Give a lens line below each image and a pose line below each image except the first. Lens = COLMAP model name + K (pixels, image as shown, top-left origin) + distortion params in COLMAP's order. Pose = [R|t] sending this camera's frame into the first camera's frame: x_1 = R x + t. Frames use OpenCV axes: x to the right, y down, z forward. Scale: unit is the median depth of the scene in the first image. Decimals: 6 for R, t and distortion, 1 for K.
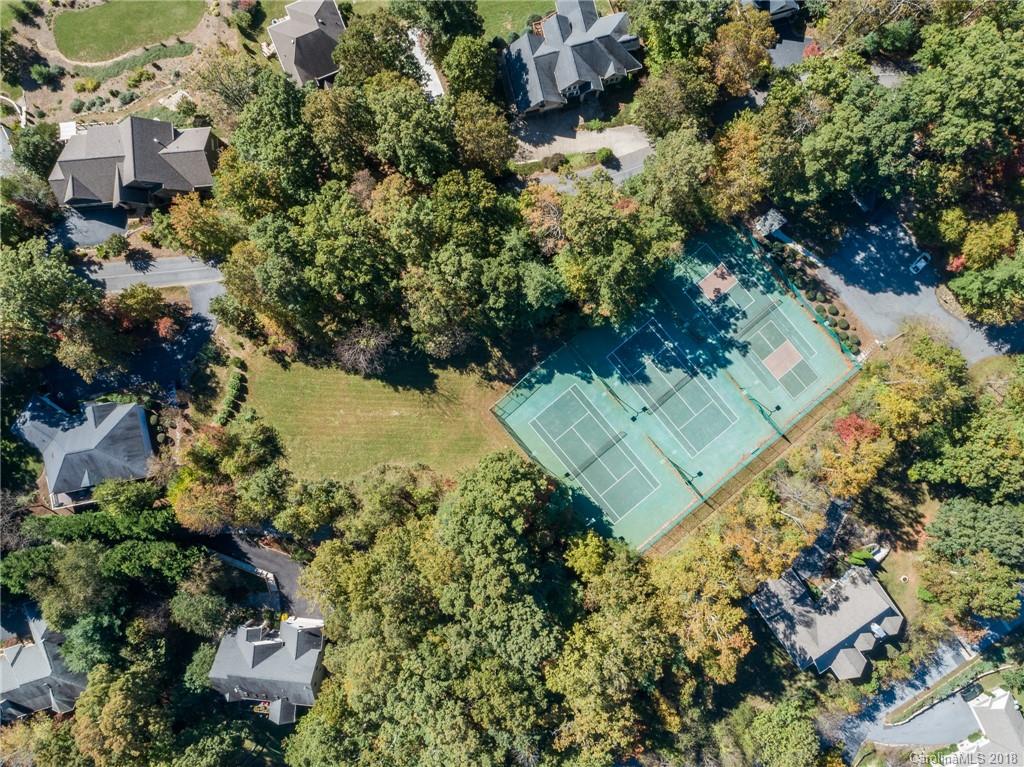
lens RADIAL K [[810.6, 0, 520.2], [0, 810.6, 387.4], [0, 0, 1]] dist [-0.026271, 0.014136]
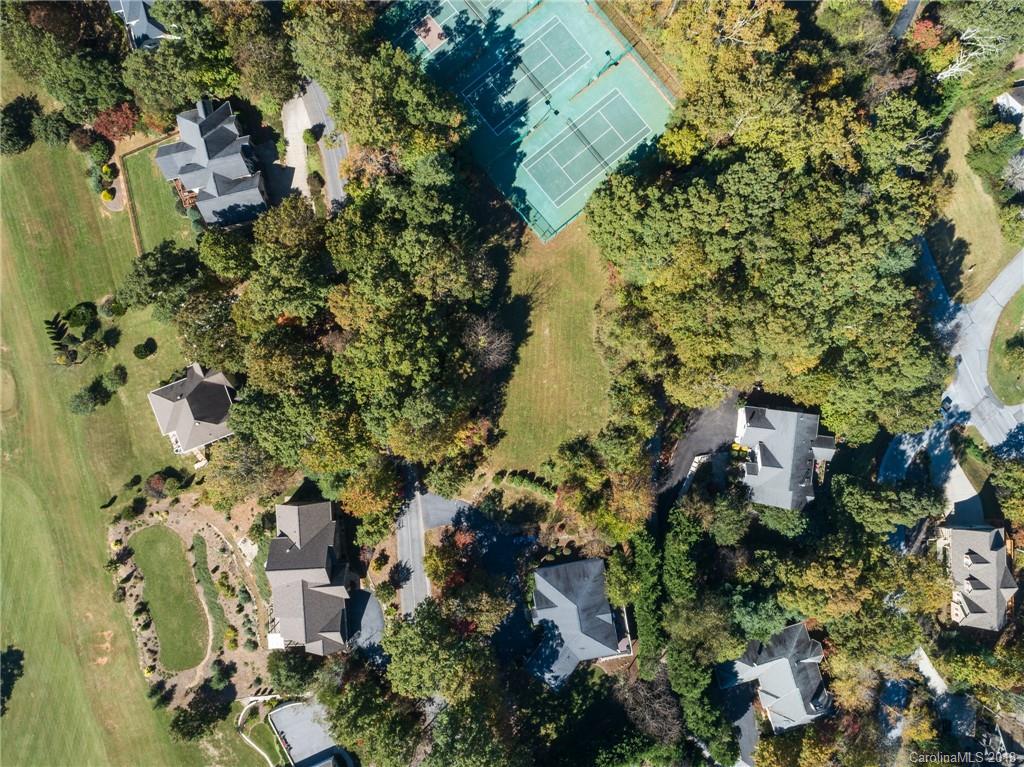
lens RADIAL K [[810.6, 0, 520.2], [0, 810.6, 387.4], [0, 0, 1]] dist [-0.026271, 0.014136]
pose [[0.014626, -0.999793, 0.014139, -0.246861], [0.999826, 0.014787, 0.011347, -0.015479], [-0.011554, 0.013970, 0.999836, -0.074368]]
